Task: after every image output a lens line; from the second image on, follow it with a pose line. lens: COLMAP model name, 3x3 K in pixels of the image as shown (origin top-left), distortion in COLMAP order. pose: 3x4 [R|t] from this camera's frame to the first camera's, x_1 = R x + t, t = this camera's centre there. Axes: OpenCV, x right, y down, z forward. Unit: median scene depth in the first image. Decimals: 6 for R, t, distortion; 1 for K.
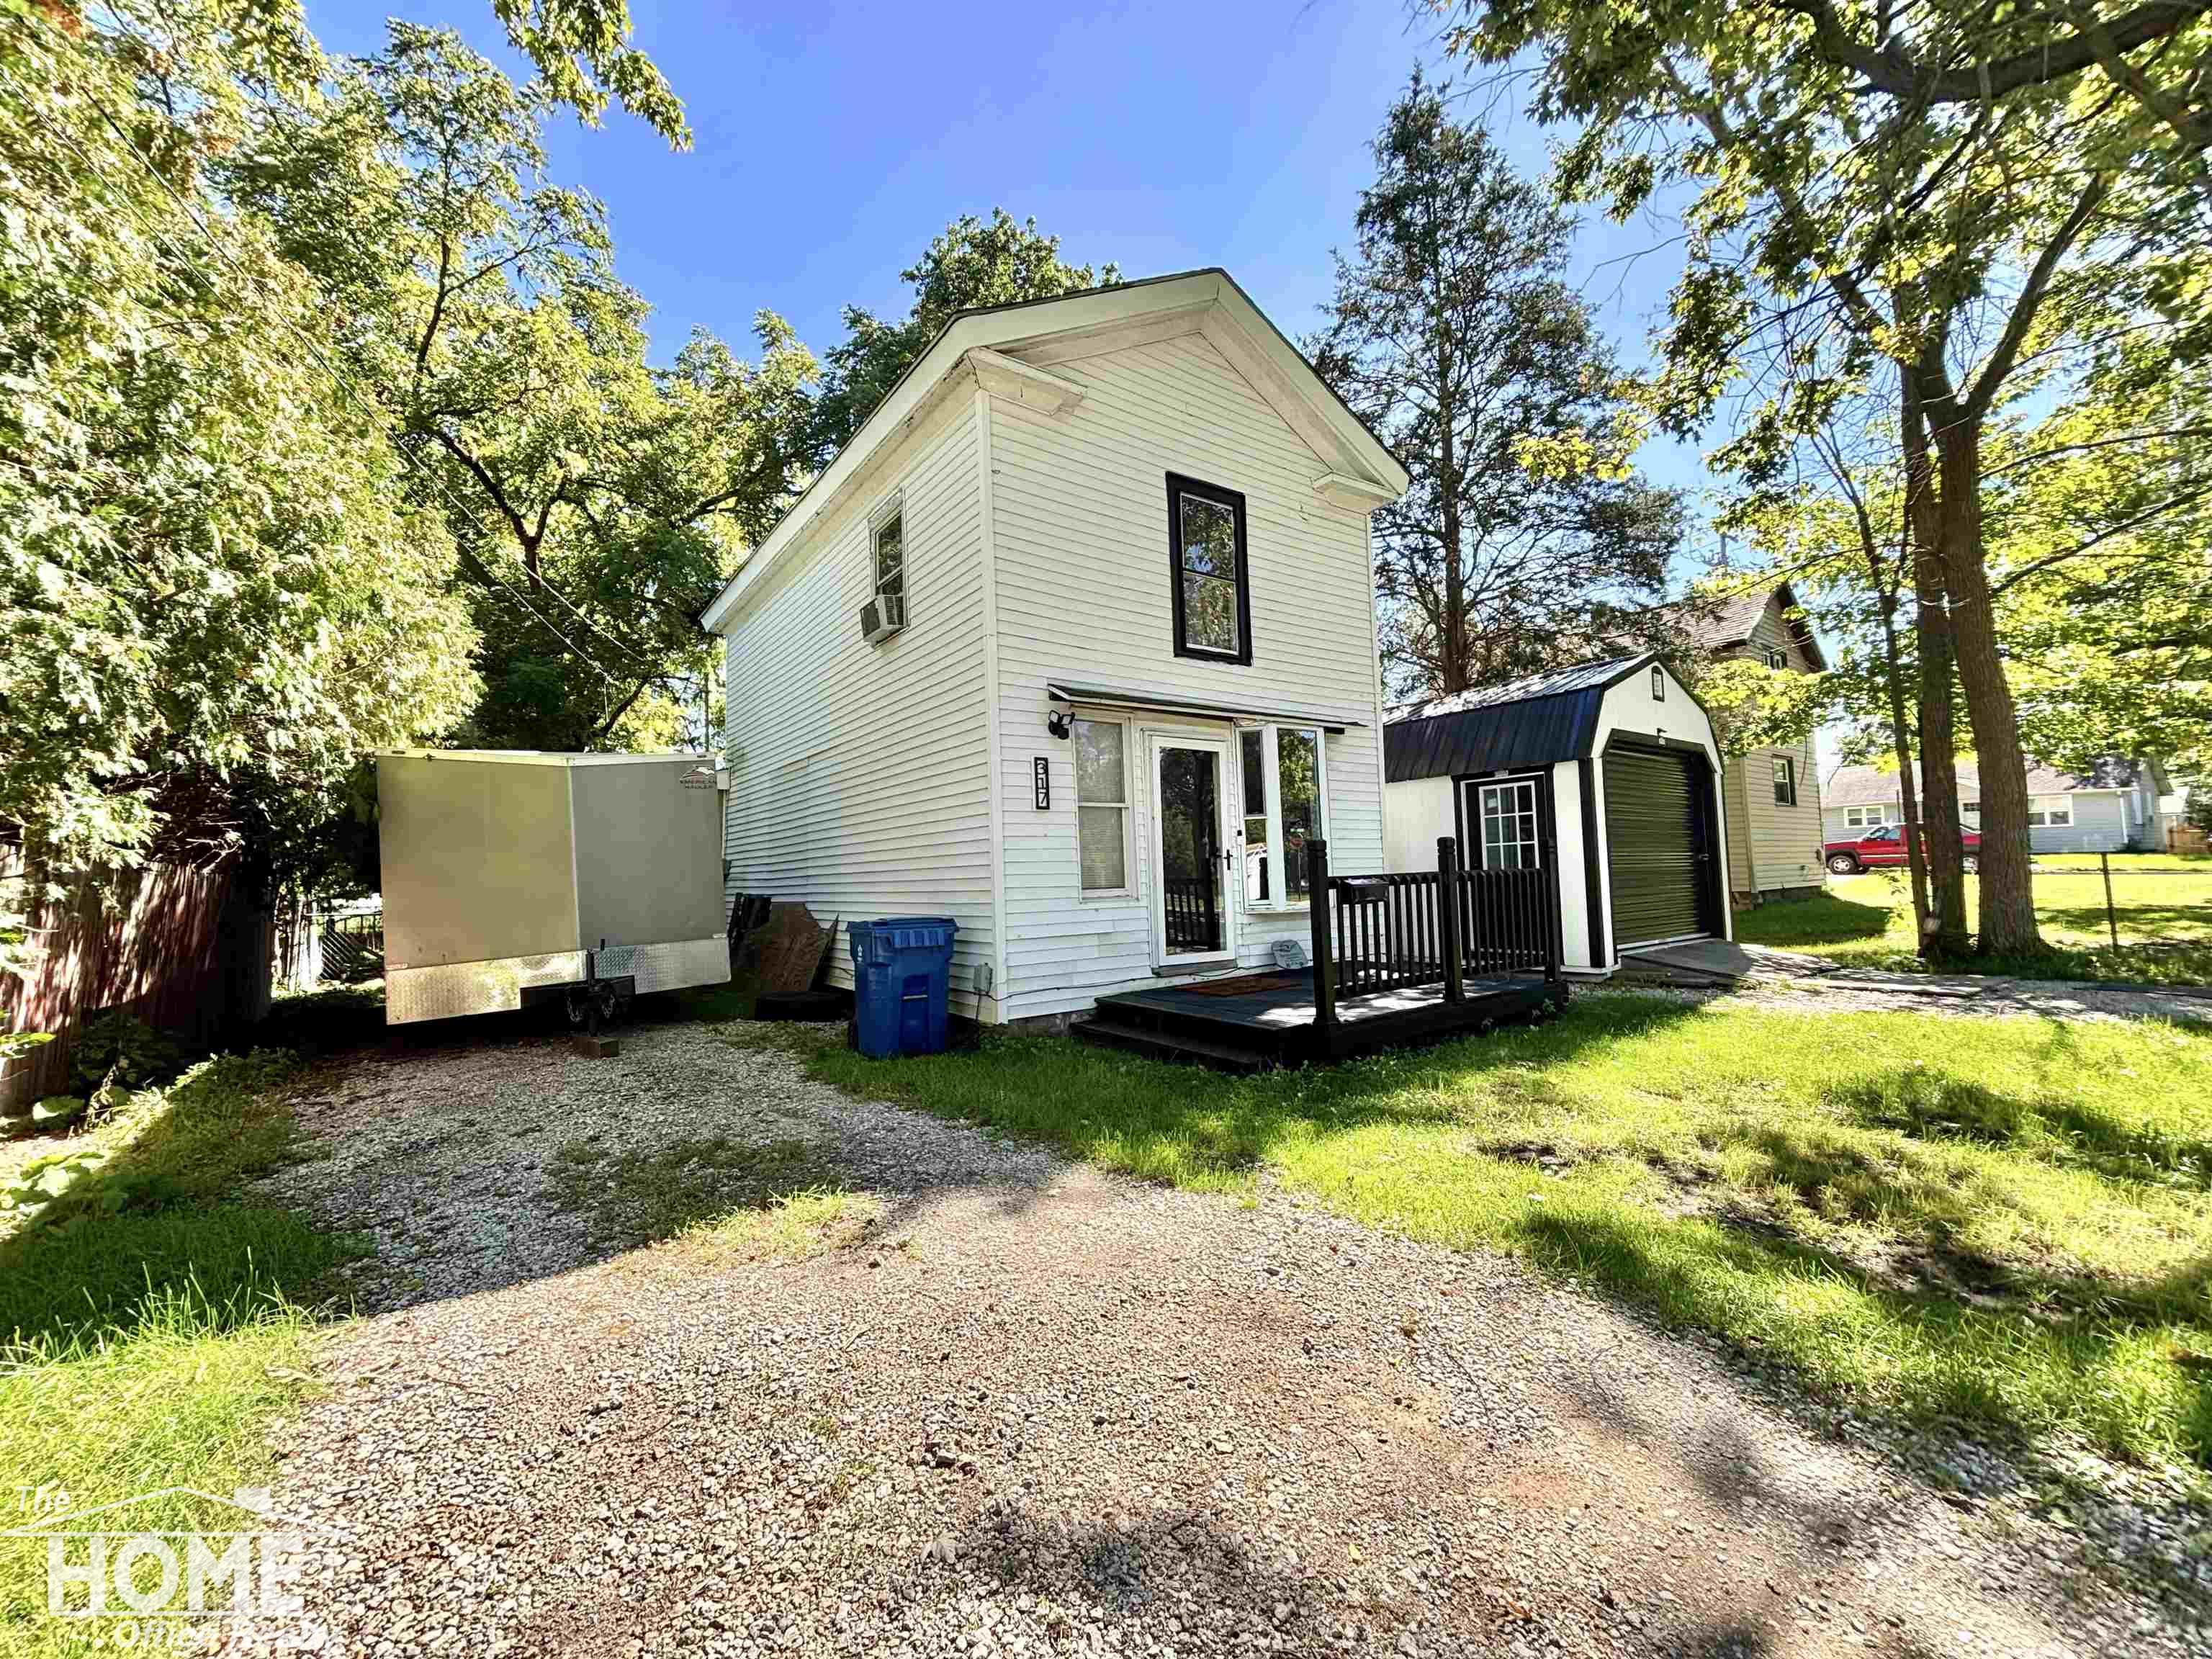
lens RADIAL K [[886.5, 0, 1106.0], [0, 886.5, 829.5], [0, 0, 1]] dist [-0.000208, -0.000071]
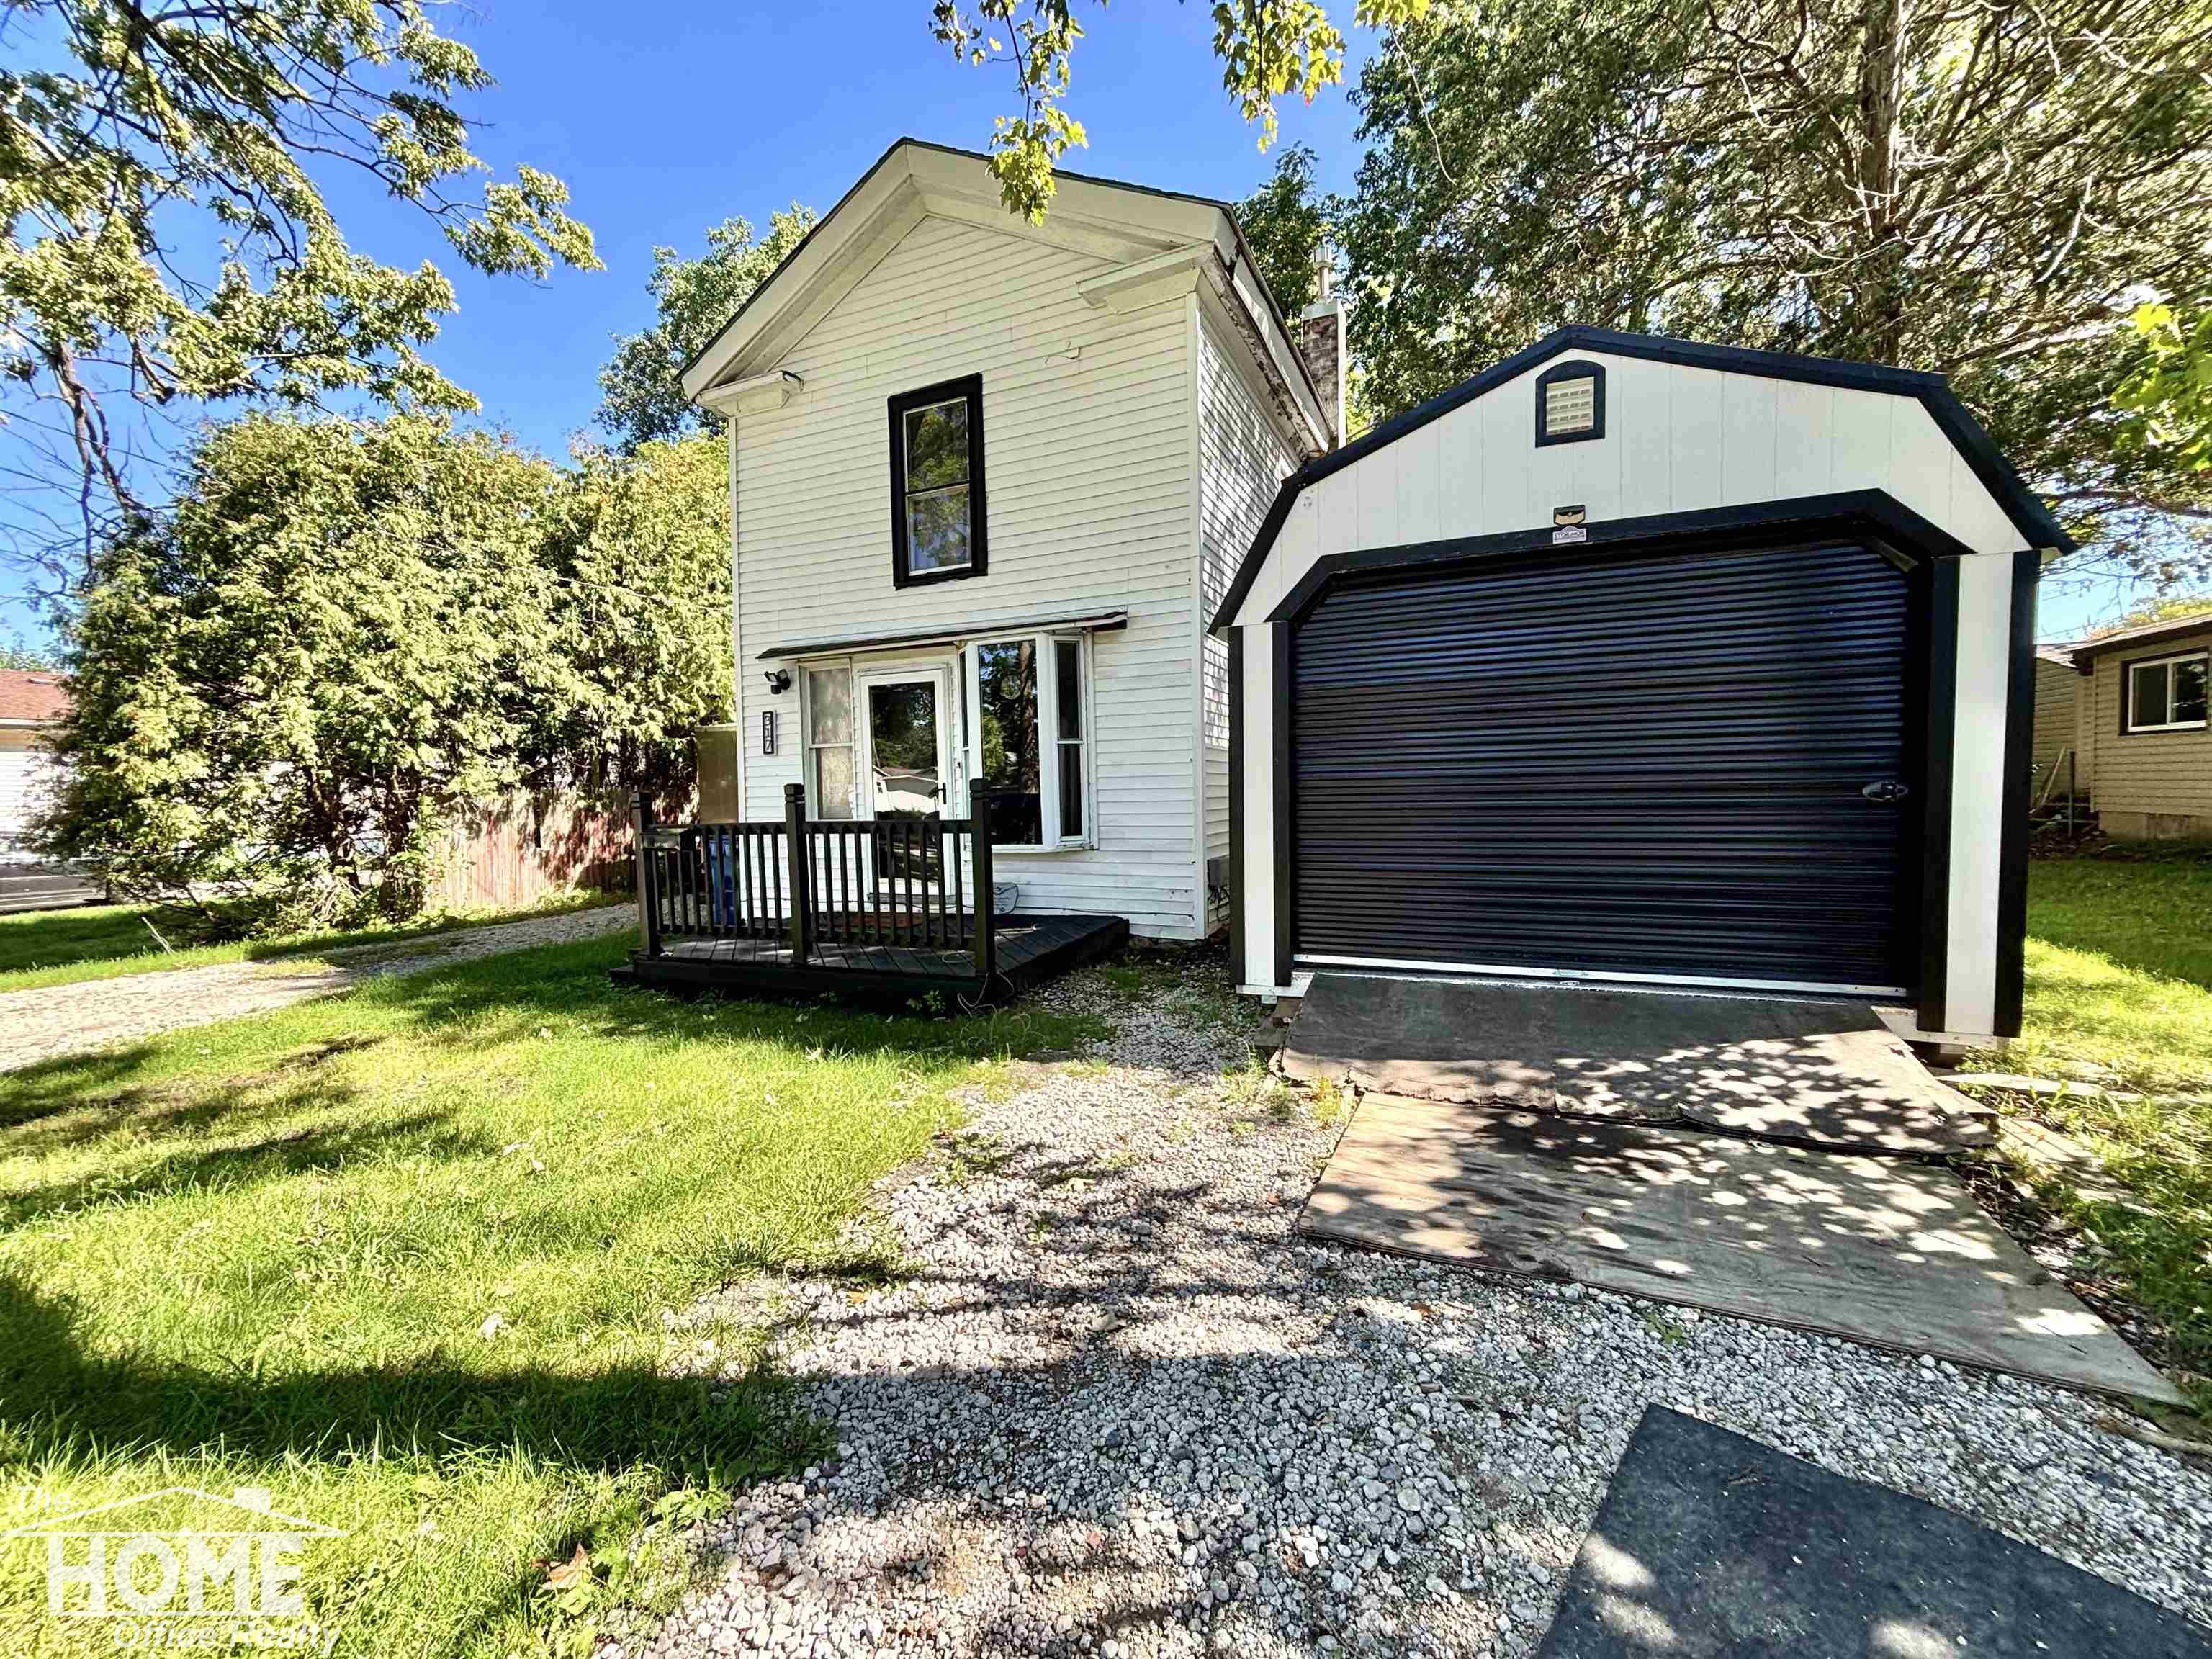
lens RADIAL K [[891.4, 0, 1112.2], [0, 891.4, 829.9], [0, 0, 1]] dist [-0.010799, 0.006229]
pose [[0.512293, 0.058580, -0.856810, 1.068352], [0.058373, 0.992989, 0.102792, -0.015204], [0.856824, -0.102675, 0.505282, 0.665906]]
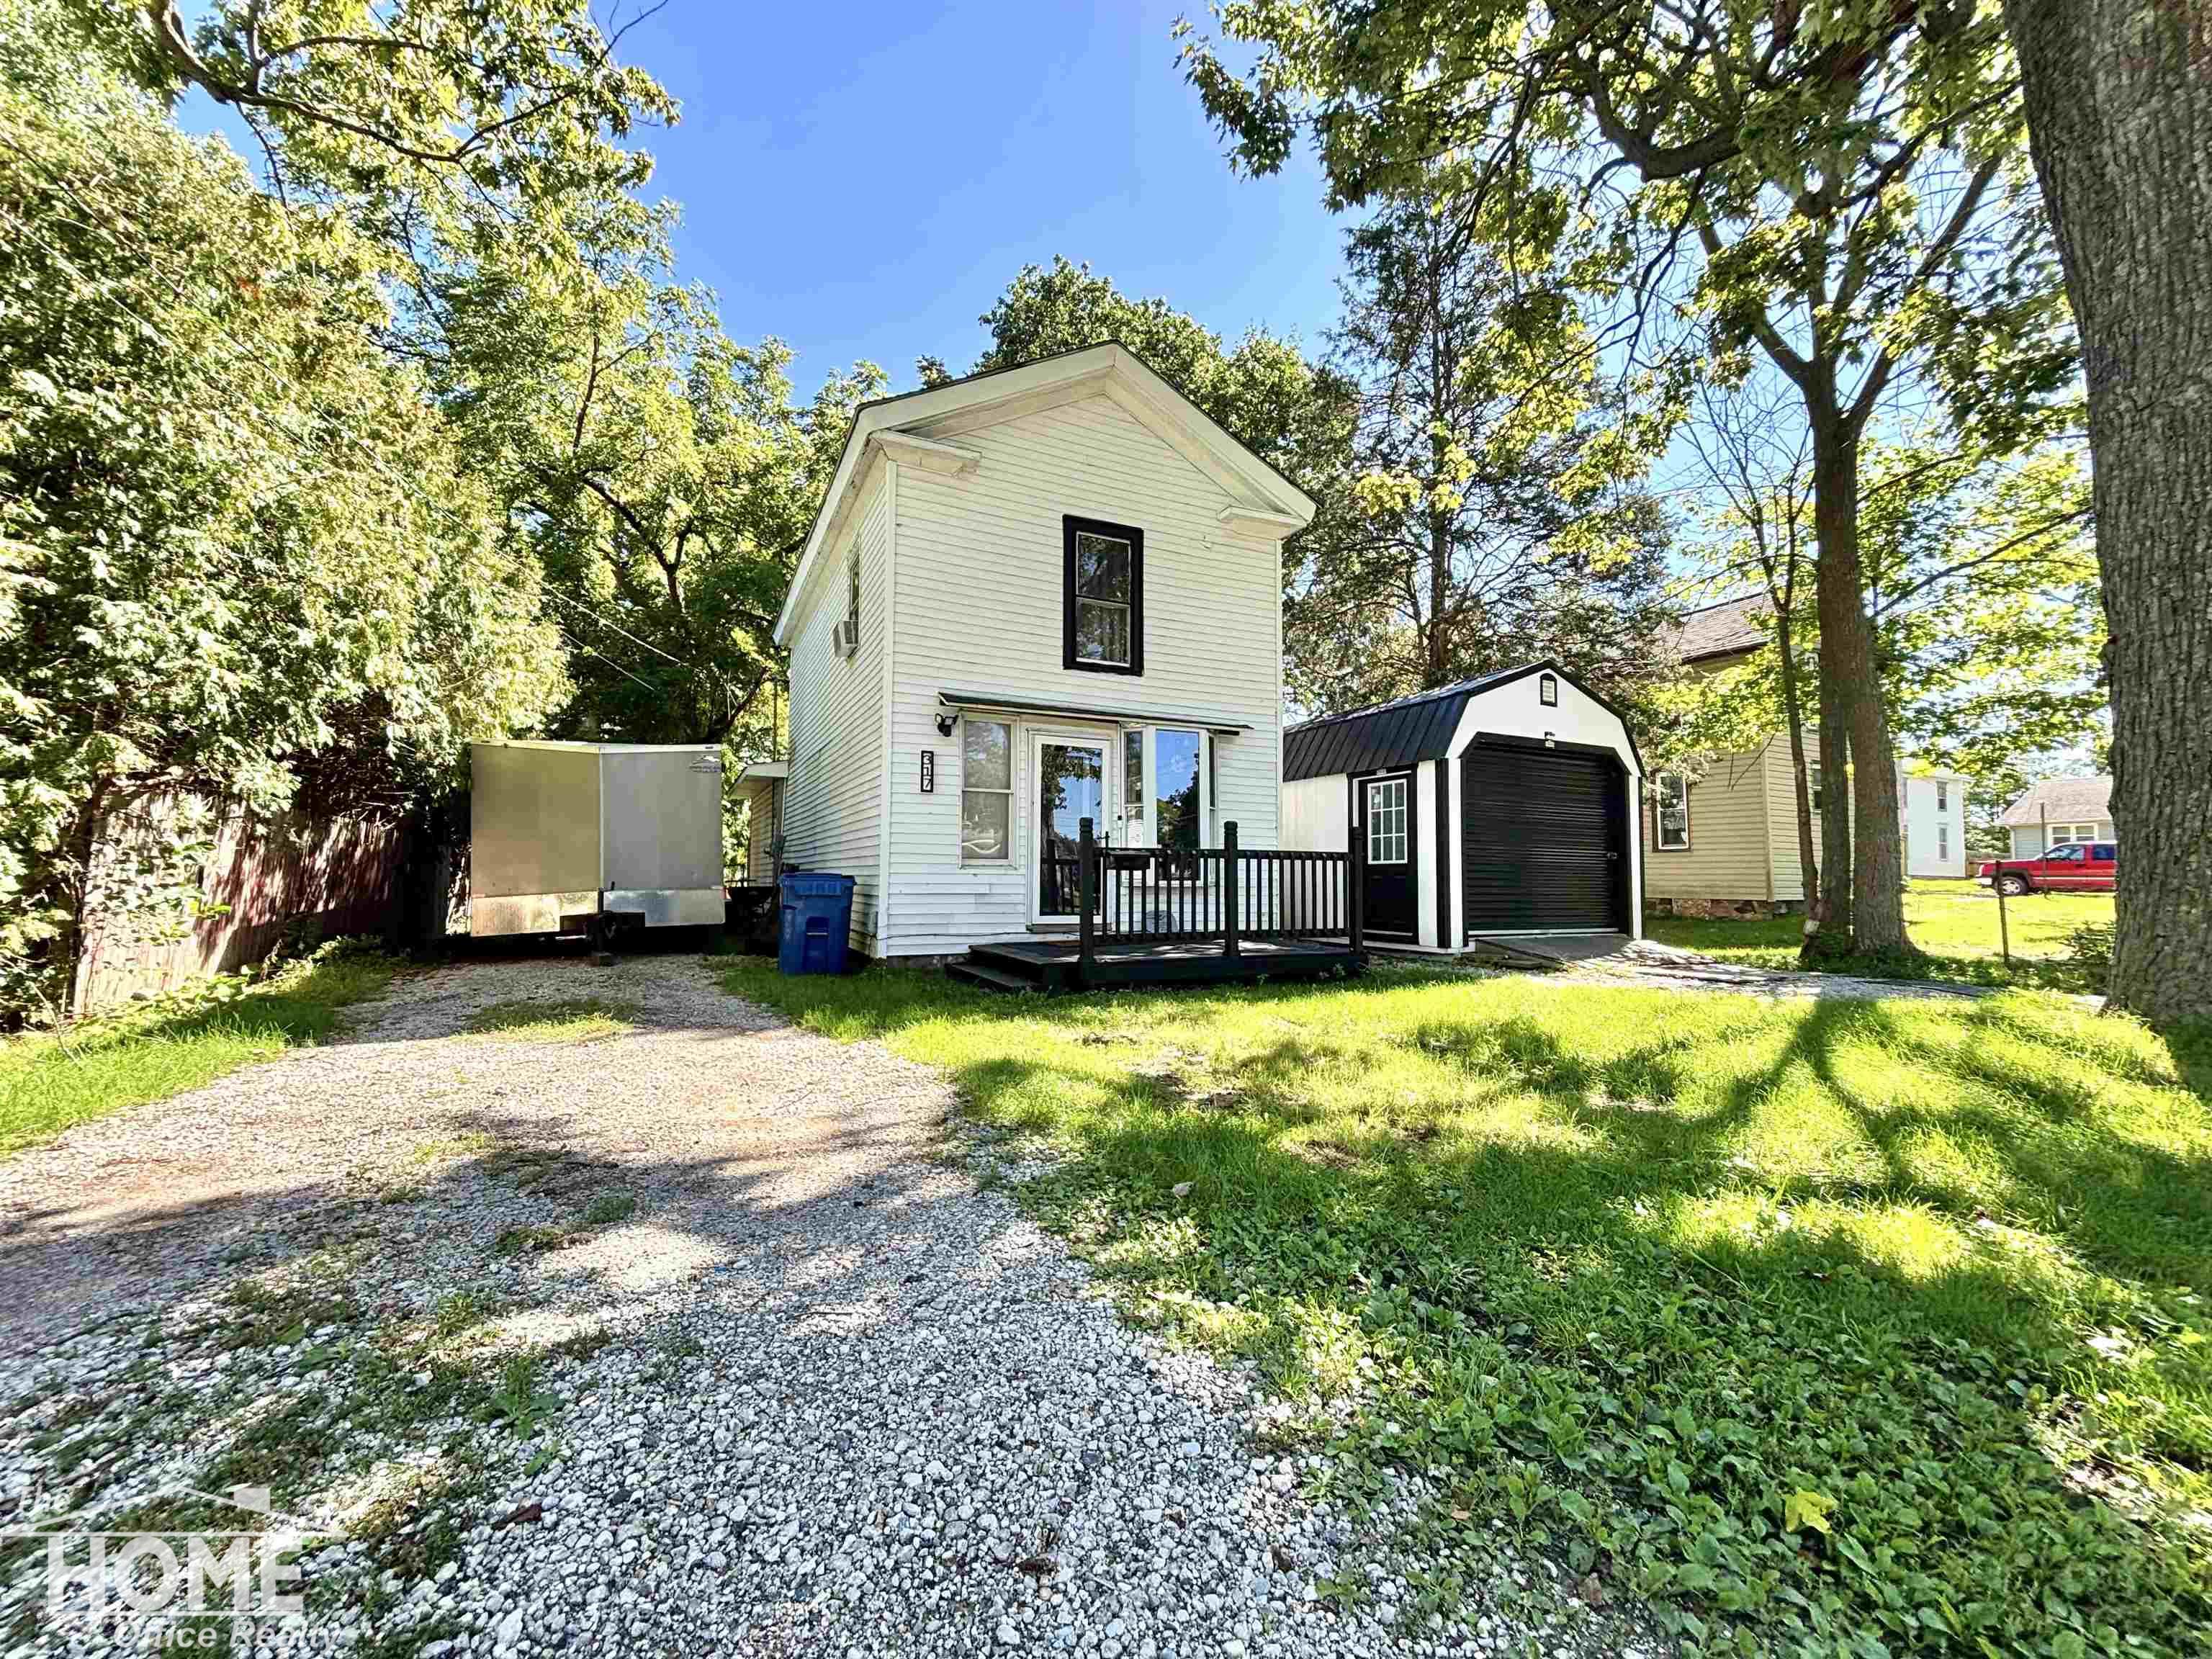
lens RADIAL K [[880.9, 0, 1103.0], [0, 880.9, 829.6], [0, 0, 1]] dist [-0.000335, 0.000042]
pose [[0.984373, 0.027939, -0.173866, 0.339565], [-0.027627, 0.999609, 0.004215, 0.015638], [0.173916, 0.000654, 0.984760, -0.163050]]
